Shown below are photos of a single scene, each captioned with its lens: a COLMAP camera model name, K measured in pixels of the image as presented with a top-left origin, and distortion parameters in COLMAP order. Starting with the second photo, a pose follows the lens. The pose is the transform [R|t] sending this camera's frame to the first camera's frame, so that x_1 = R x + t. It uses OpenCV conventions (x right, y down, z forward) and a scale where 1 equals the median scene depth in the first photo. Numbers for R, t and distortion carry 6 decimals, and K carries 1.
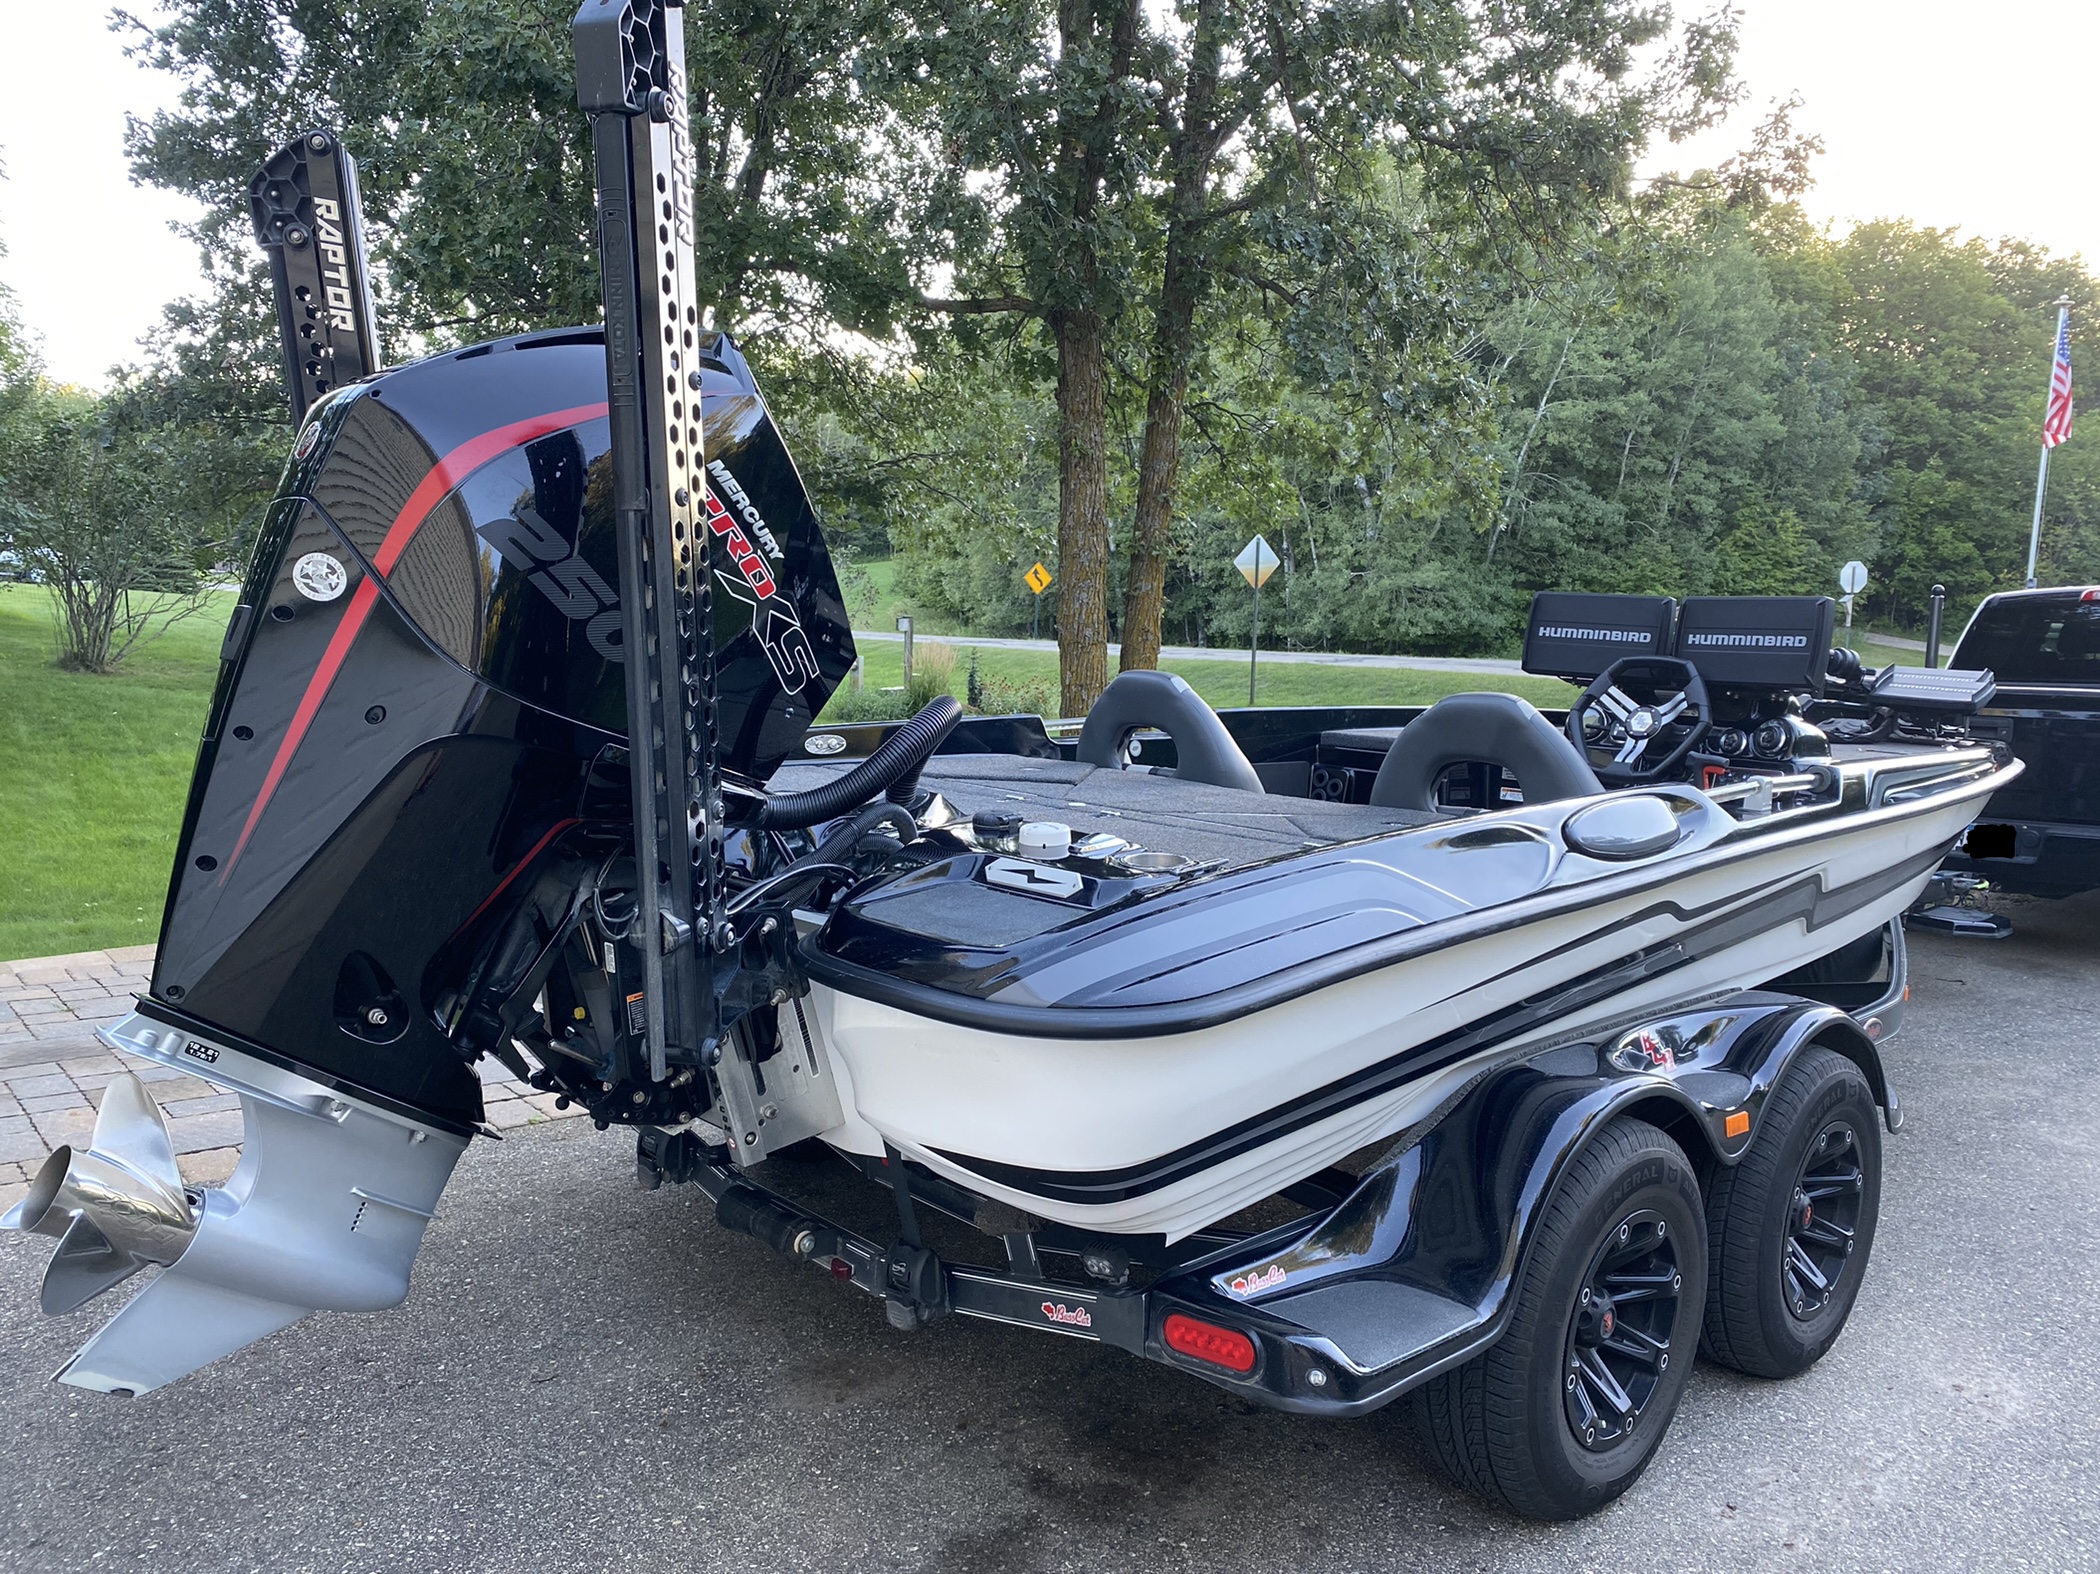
lens RADIAL K [[1593.9, 0, 1050.0], [0, 1593.9, 787.0], [0, 0, 1]] dist [0.028436, -0.036434]
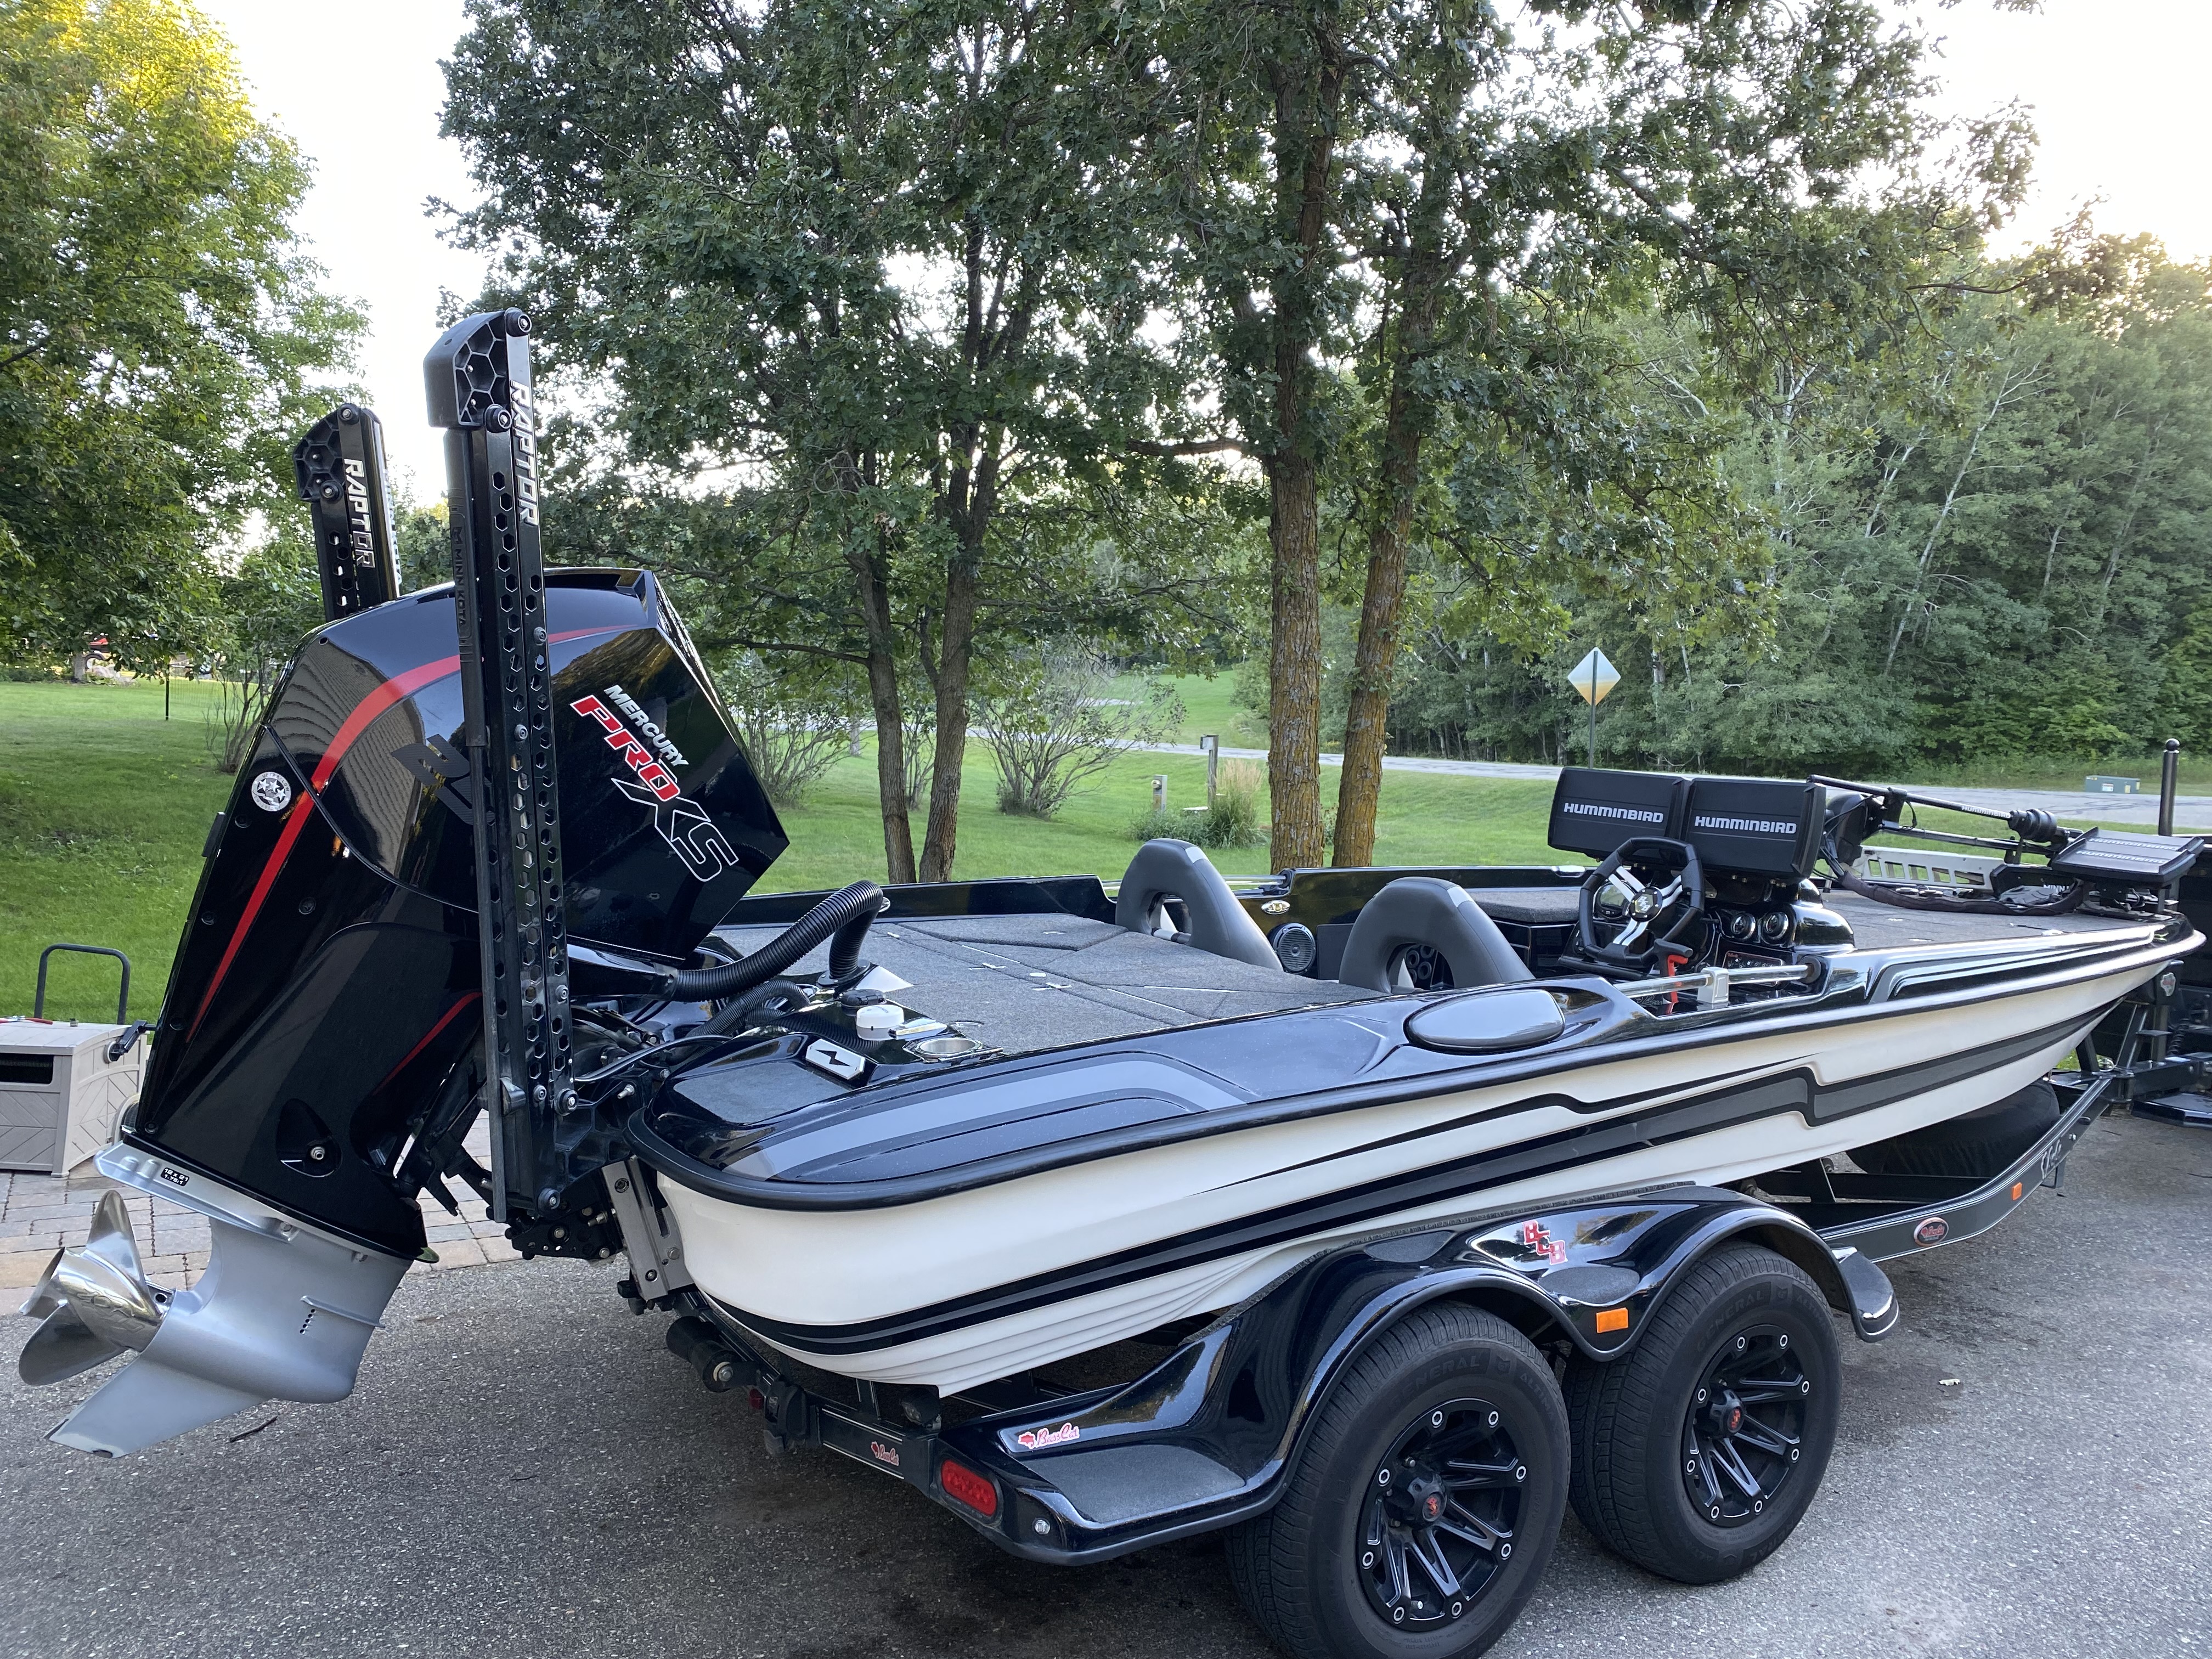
lens RADIAL K [[1681.7, 0, 1112.2], [0, 1681.7, 835.9], [0, 0, 1]] dist [0.007189, -0.003258]
pose [[0.983454, 0.015514, -0.180494, 0.210867], [-0.022792, 0.999005, -0.038323, -0.031991], [0.179720, 0.041803, 0.982829, -0.076808]]
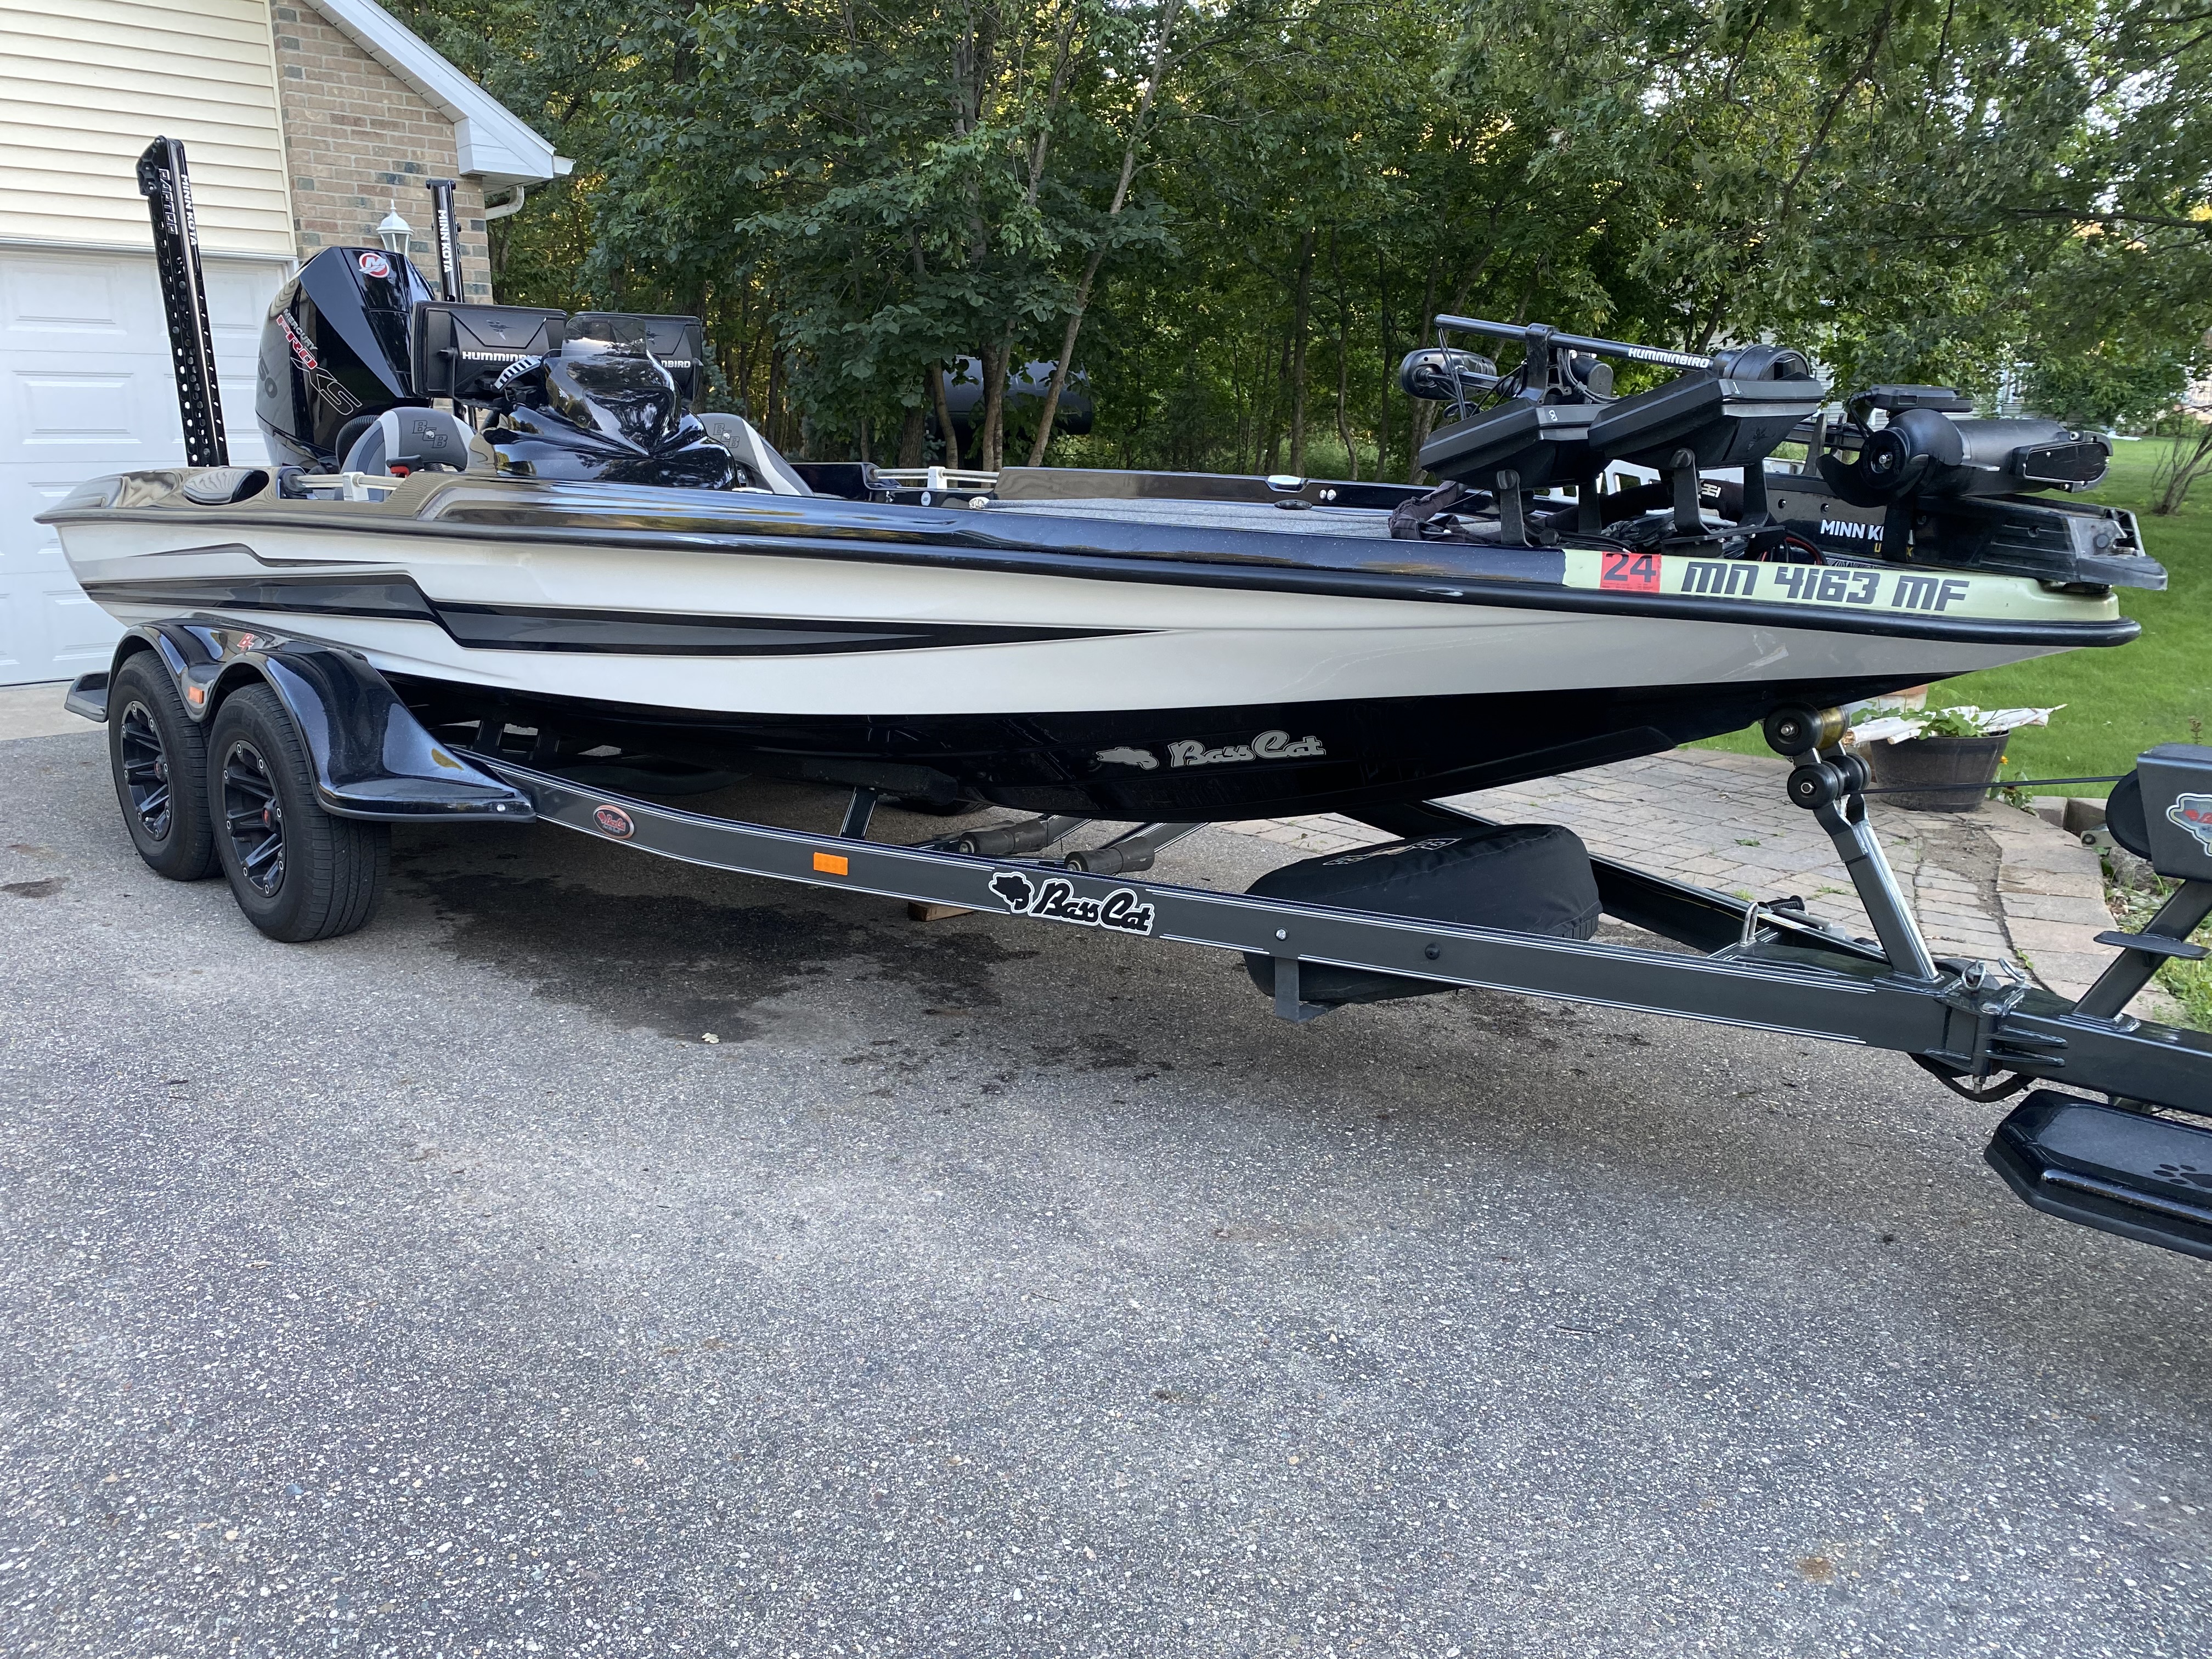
lens RADIAL K [[1680.9, 0, 1105.7], [0, 1680.9, 817.2], [0, 0, 1]] dist [0.046019, -0.063793]
pose [[0.053032, 0.188544, -0.980632, 1.381440], [-0.116260, 0.976501, 0.181463, -0.038398], [0.991802, 0.104385, 0.073706, 1.185737]]
